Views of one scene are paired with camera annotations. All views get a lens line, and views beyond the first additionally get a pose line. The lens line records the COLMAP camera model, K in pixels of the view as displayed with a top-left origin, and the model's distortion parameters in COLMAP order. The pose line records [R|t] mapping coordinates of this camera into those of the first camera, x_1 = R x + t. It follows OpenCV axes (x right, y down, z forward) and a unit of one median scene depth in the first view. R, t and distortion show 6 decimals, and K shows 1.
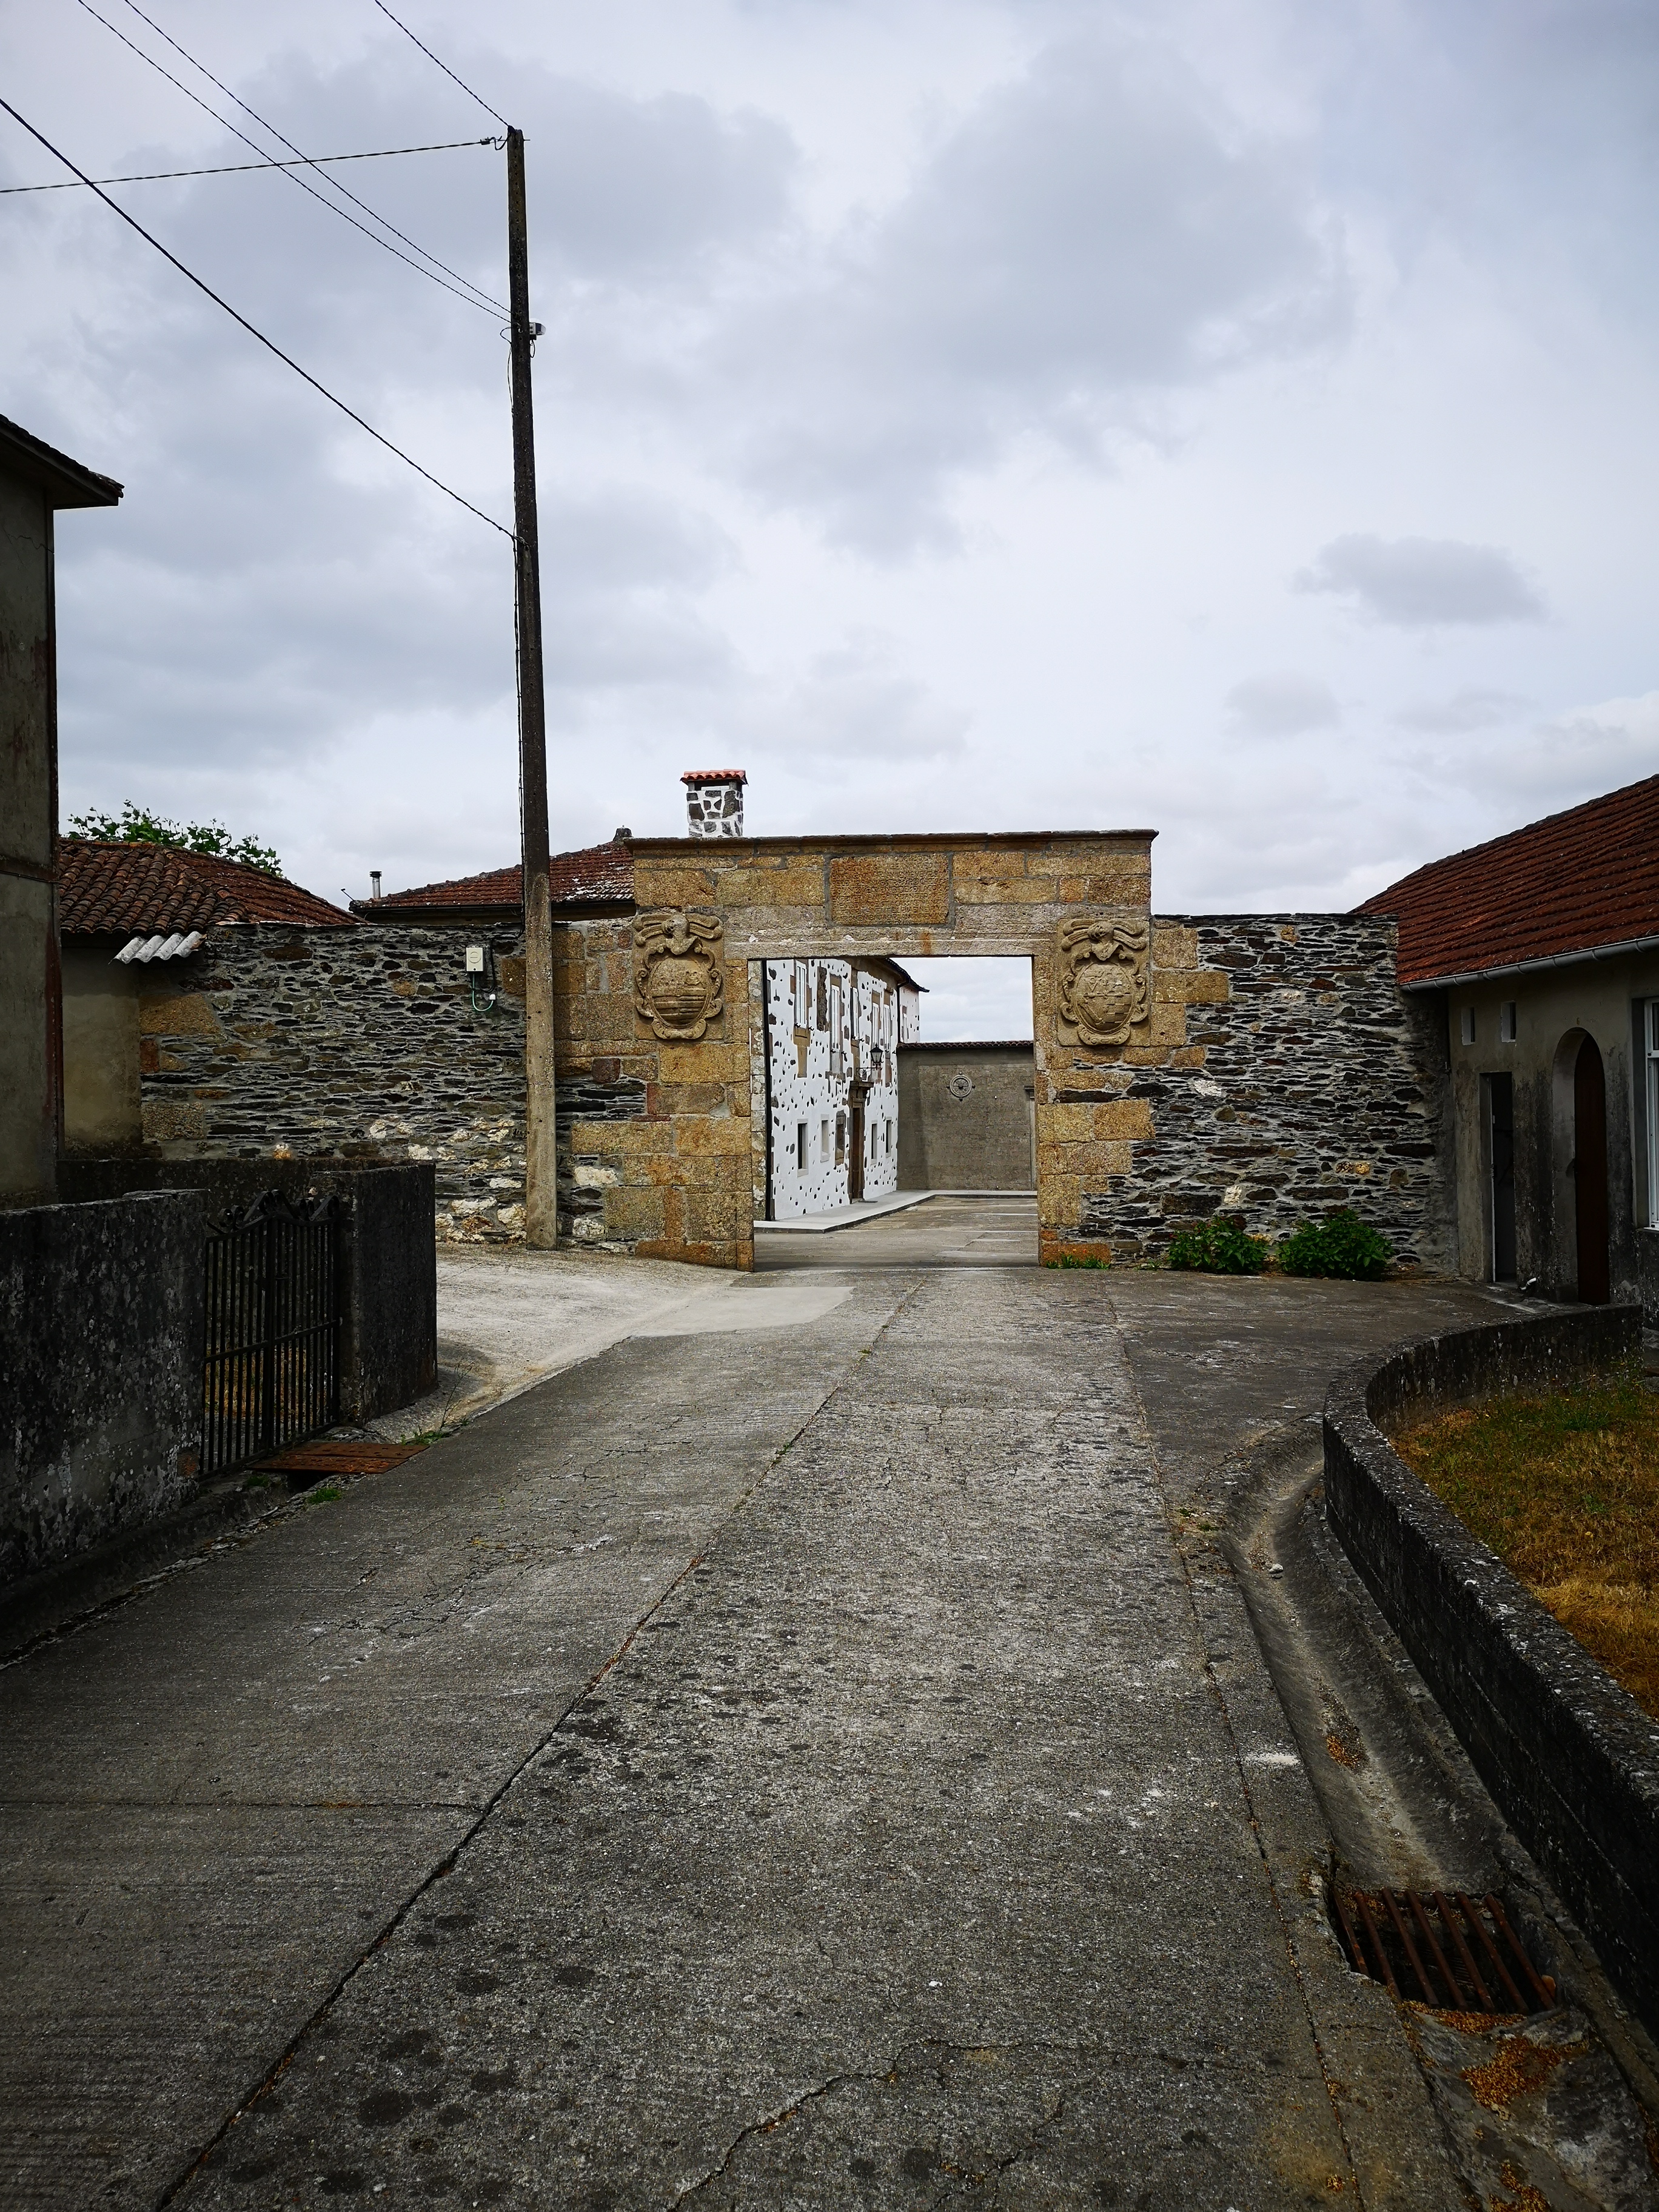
lens RADIAL K [[1757.4, 0, 829.5], [0, 1757.4, 1106.0], [0, 0, 1]] dist [-0.003151, -0.000829]
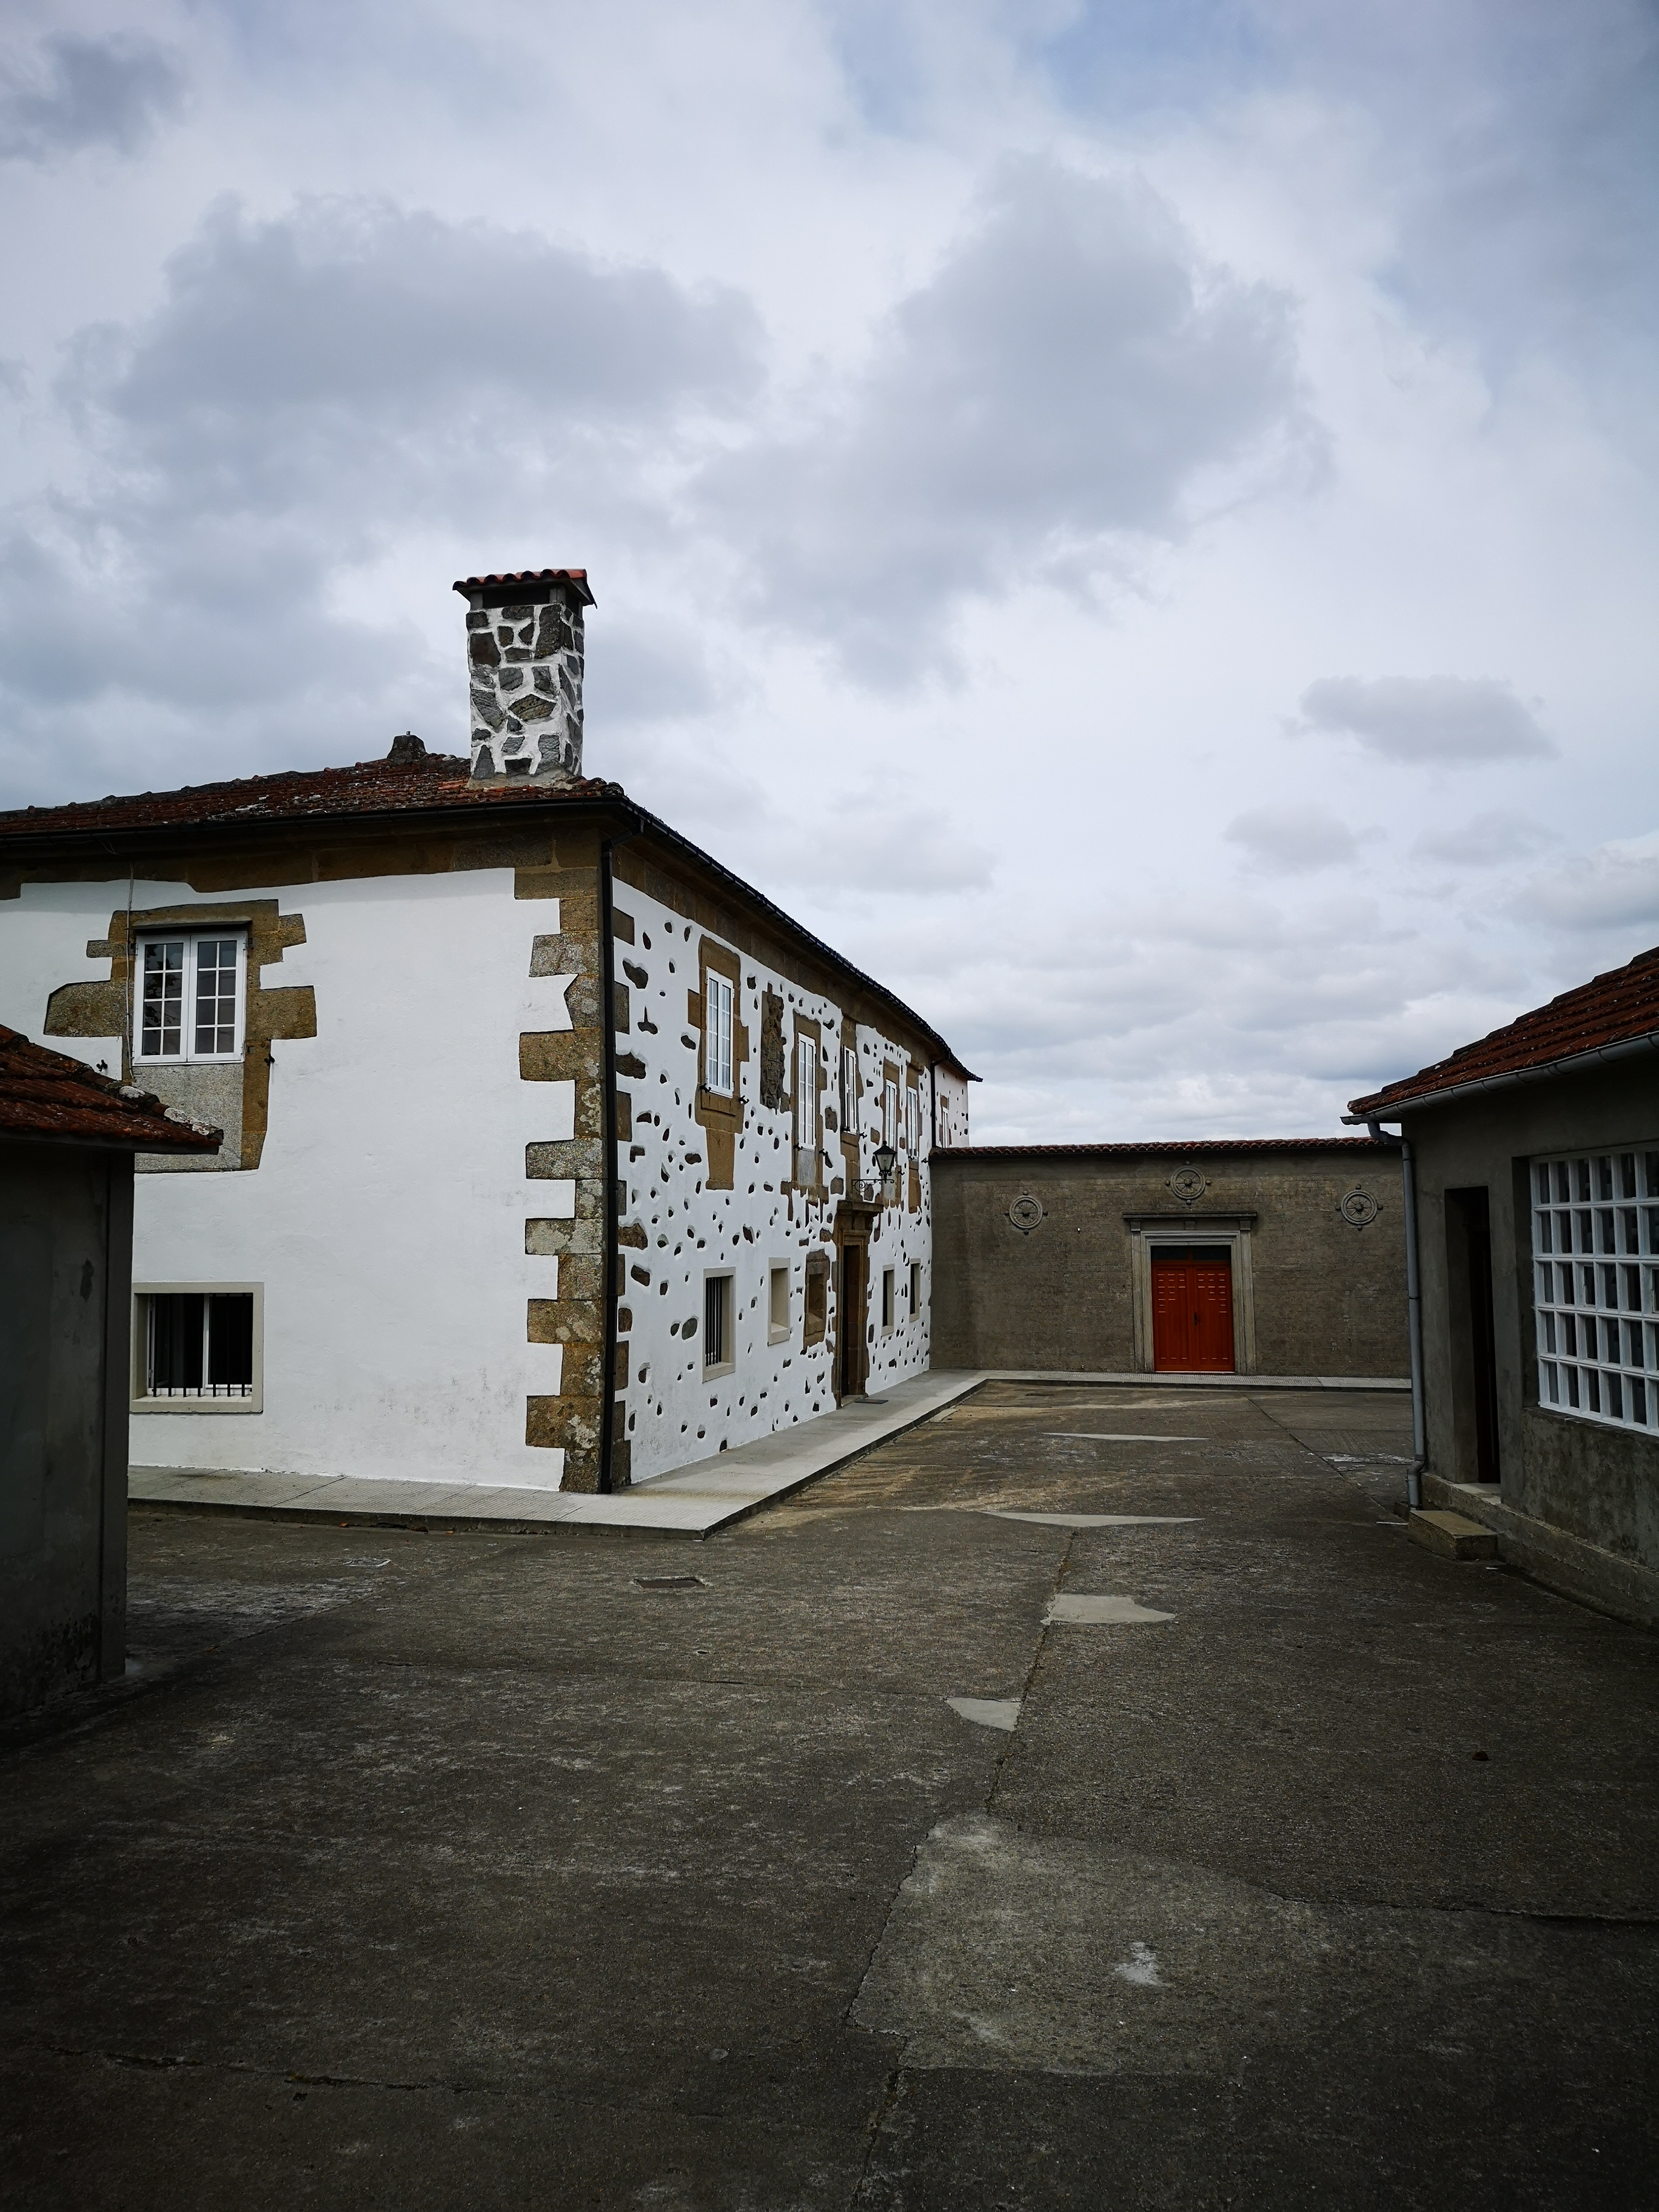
lens RADIAL K [[1732.9, 0, 829.5], [0, 1732.9, 1106.0], [0, 0, 1]] dist [0.005948, -0.002378]
pose [[0.999142, 0.002411, -0.041357, 0.037448], [-0.005550, 0.997097, -0.075941, -0.001782], [0.041054, 0.076105, 0.996254, 0.463847]]
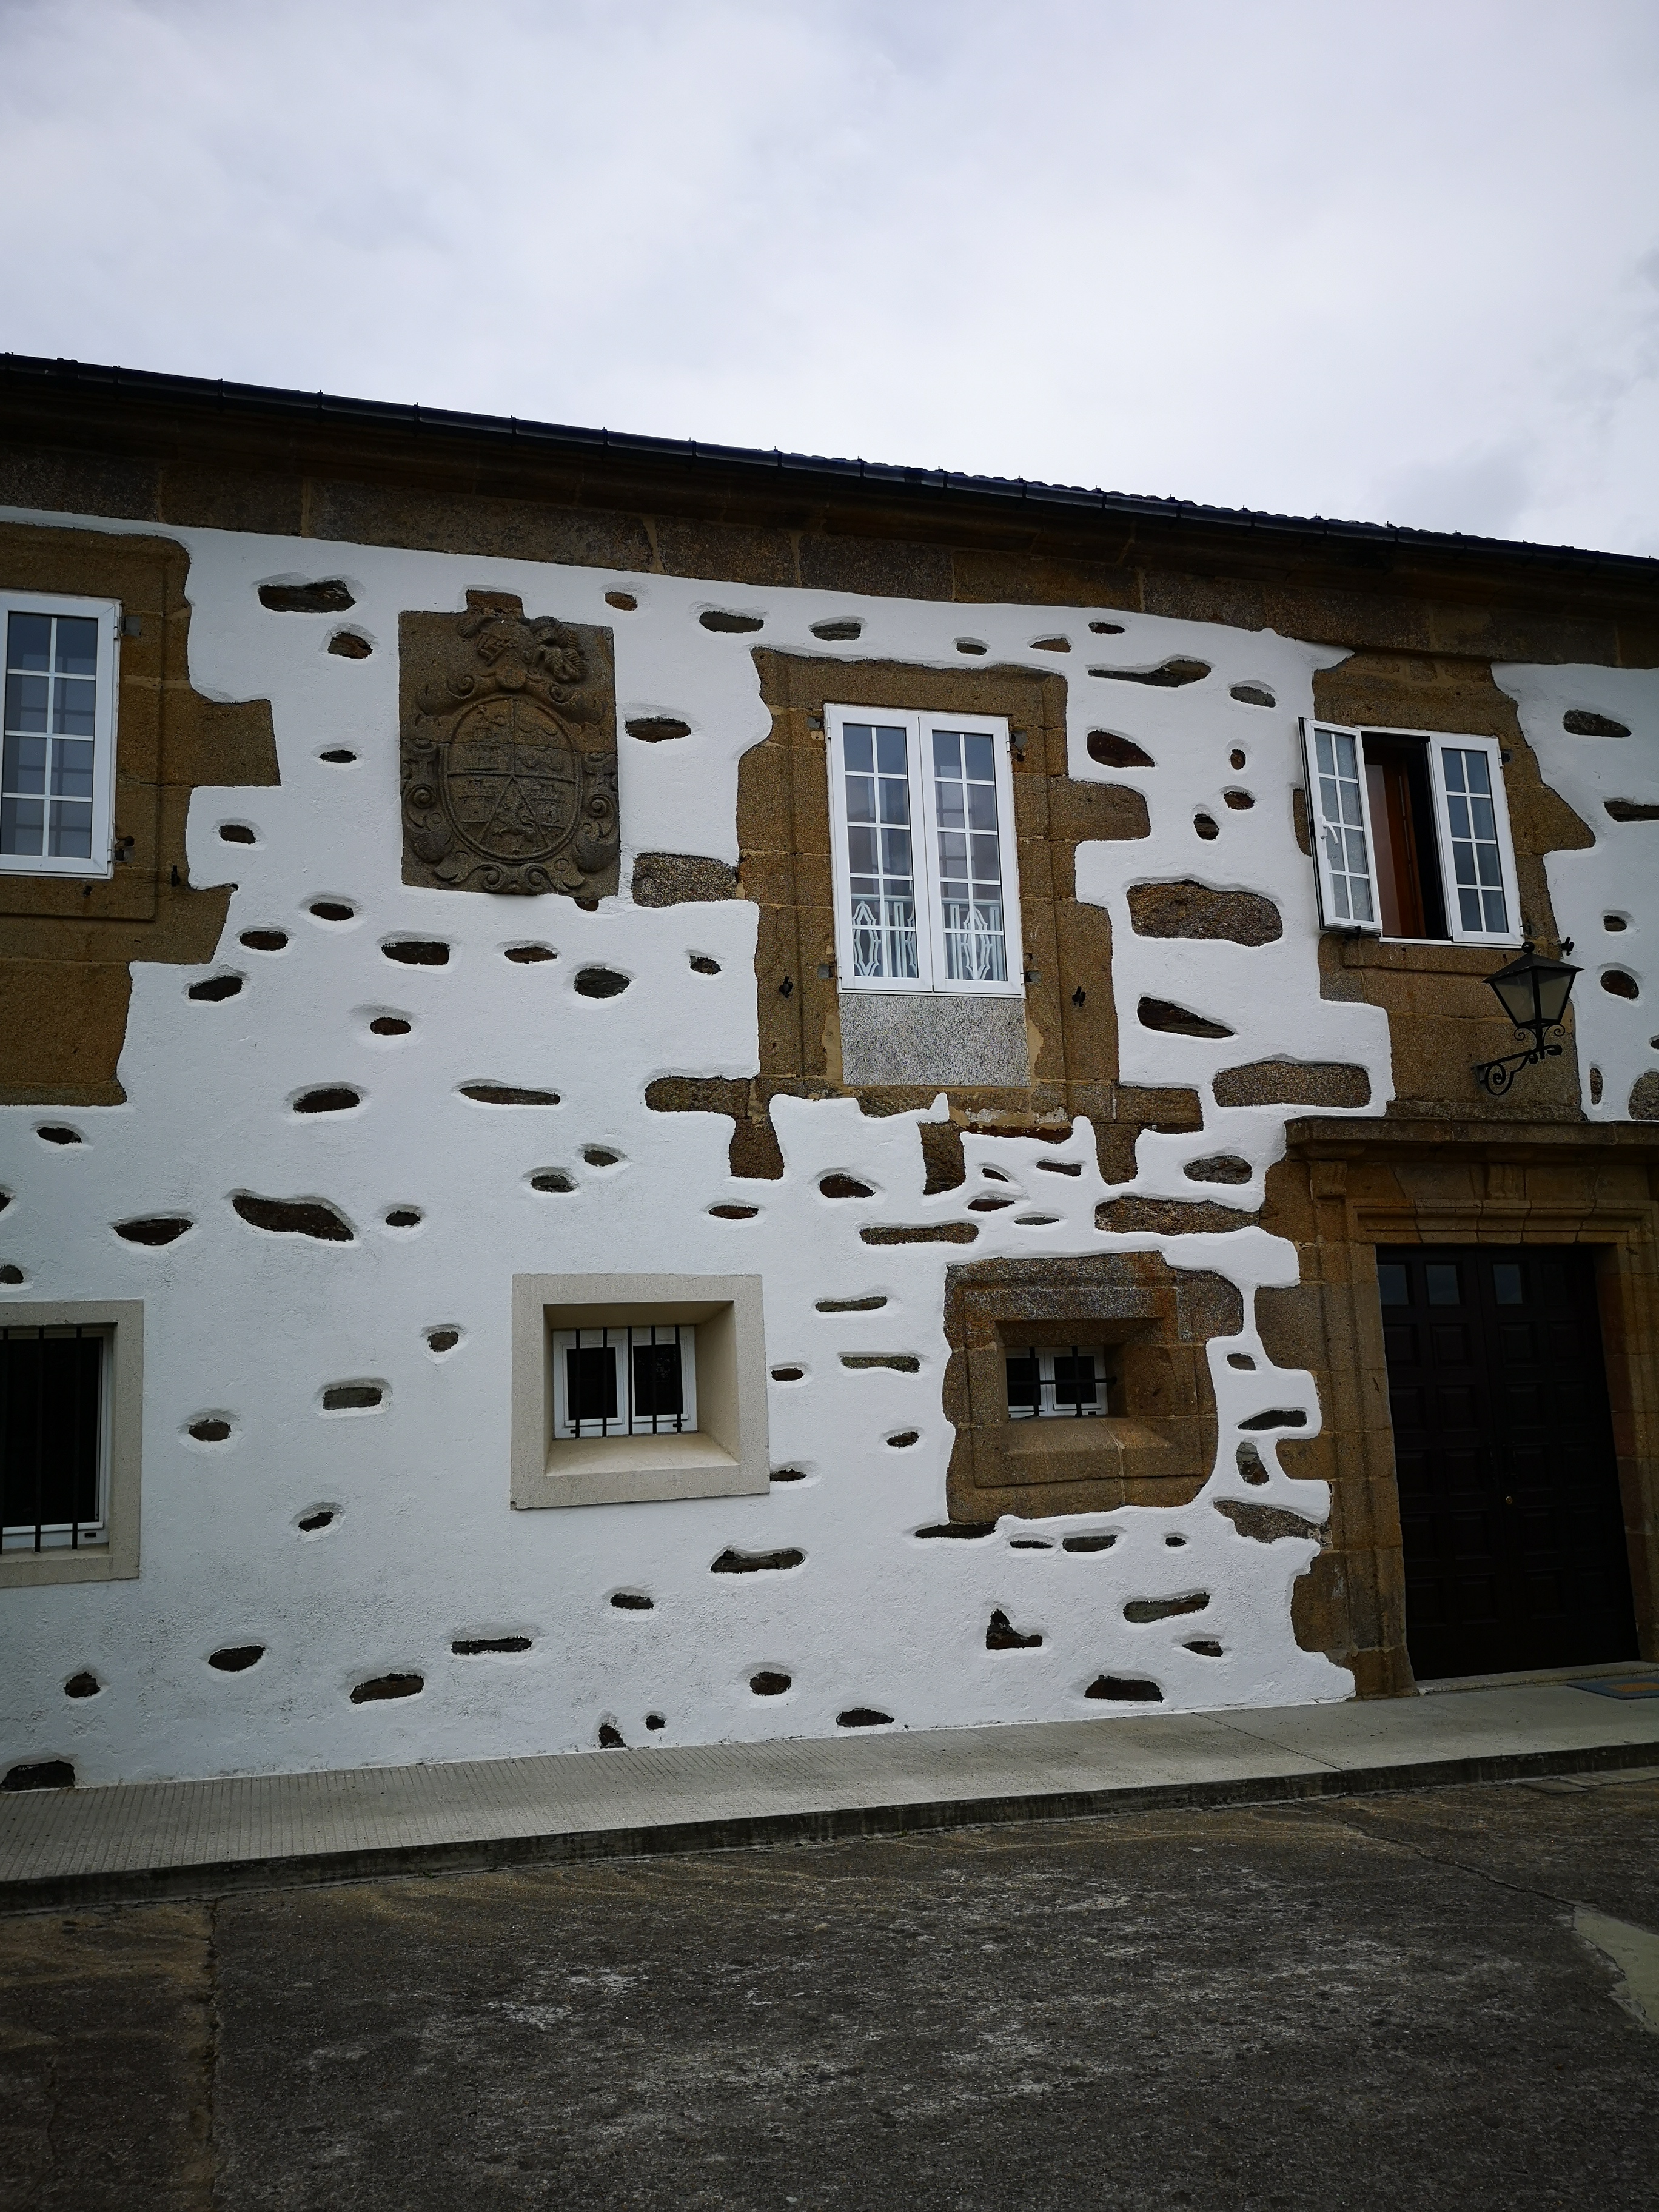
lens RADIAL K [[1732.9, 0, 829.5], [0, 1732.9, 1106.0], [0, 0, 1]] dist [0.005948, -0.002378]
pose [[0.450795, -0.082496, -0.888807, 0.189216], [0.007862, 0.996048, -0.088462, 0.002950], [0.892593, 0.032891, 0.449663, 0.897690]]
